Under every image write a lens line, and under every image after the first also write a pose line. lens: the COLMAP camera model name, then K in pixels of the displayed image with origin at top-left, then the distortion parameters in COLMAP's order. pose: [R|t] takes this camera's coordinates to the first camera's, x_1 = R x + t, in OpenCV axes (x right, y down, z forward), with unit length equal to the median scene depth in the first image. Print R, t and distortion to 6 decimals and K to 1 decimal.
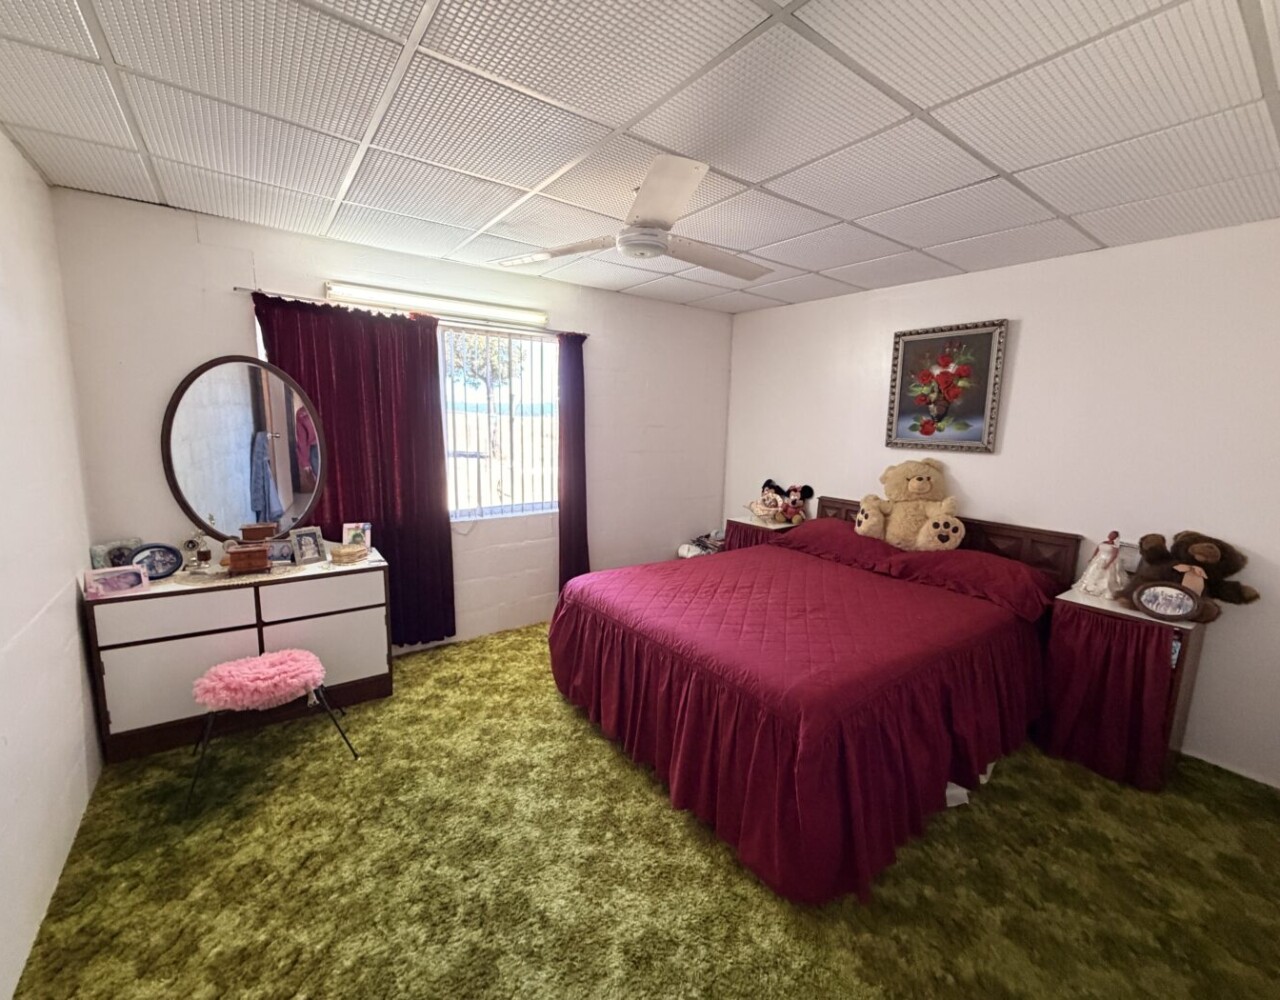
lens RADIAL K [[529.2, 0, 636.5], [0, 529.2, 500.5], [0, 0, 1]] dist [0.002890, 0.000095]
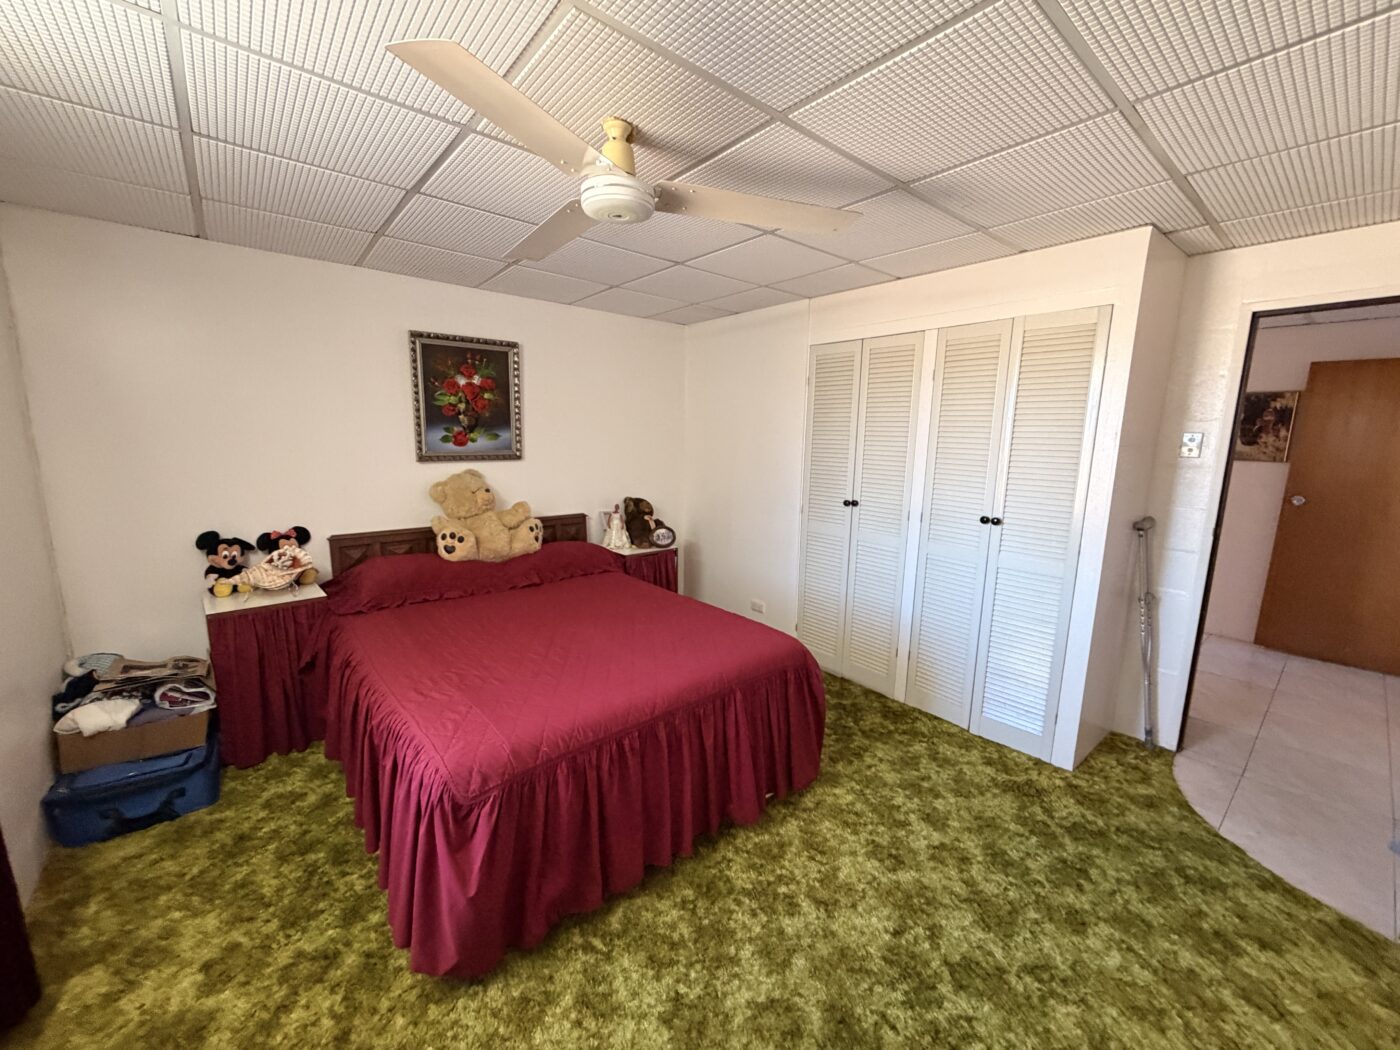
lens RADIAL K [[556.1, 0, 695.7], [0, 556.1, 526.0], [0, 0, 1]] dist [0.000521, -0.000339]
pose [[-0.056052, -0.190478, 0.980090, -0.585726], [0.136566, 0.970944, 0.196511, -0.141037], [-0.989044, 0.144862, -0.028410, 0.712883]]
